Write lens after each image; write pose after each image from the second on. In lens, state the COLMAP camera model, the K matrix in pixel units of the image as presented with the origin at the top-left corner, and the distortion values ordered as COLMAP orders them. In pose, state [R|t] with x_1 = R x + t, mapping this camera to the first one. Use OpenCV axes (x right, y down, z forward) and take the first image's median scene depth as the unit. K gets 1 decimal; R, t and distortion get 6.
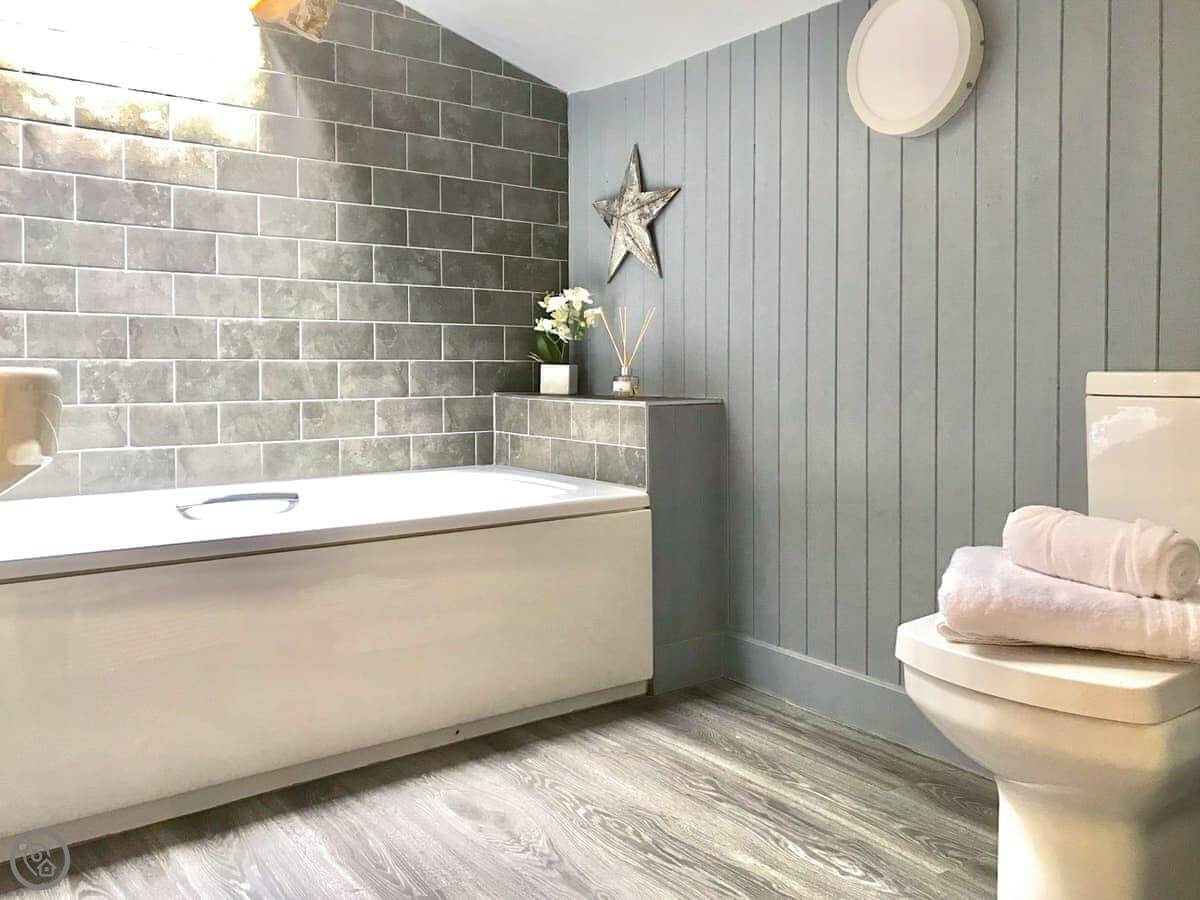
lens RADIAL K [[988.8, 0, 596.5], [0, 988.8, 407.3], [0, 0, 1]] dist [0.007275, -0.001441]
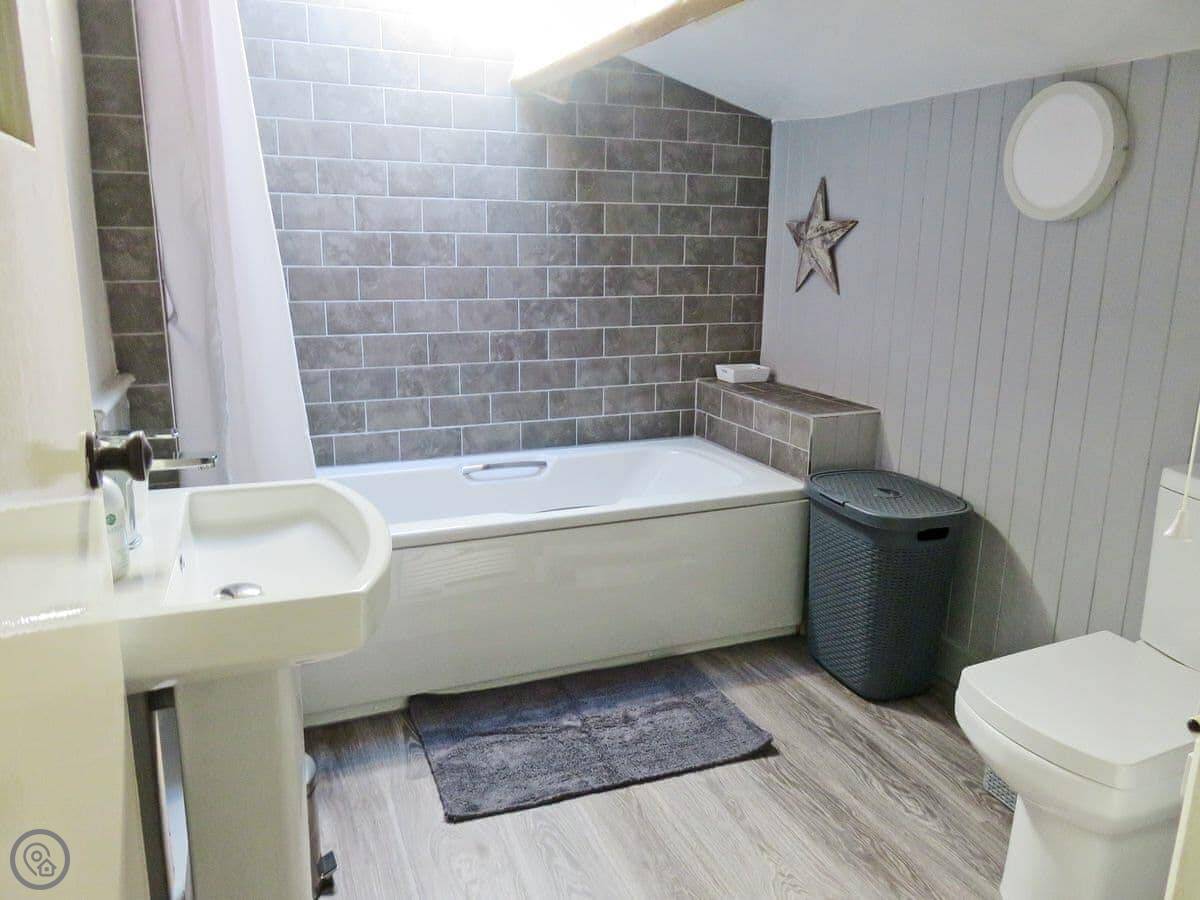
lens RADIAL K [[867.9, 0, 600.0], [0, 867.9, 450.0], [0, 0, 1]] dist [-0.007085, -0.002291]
pose [[0.968840, 0.067416, -0.238337, 0.052168], [-0.018296, 0.979095, 0.202577, -0.165693], [0.247011, -0.191904, 0.949820, -0.106891]]
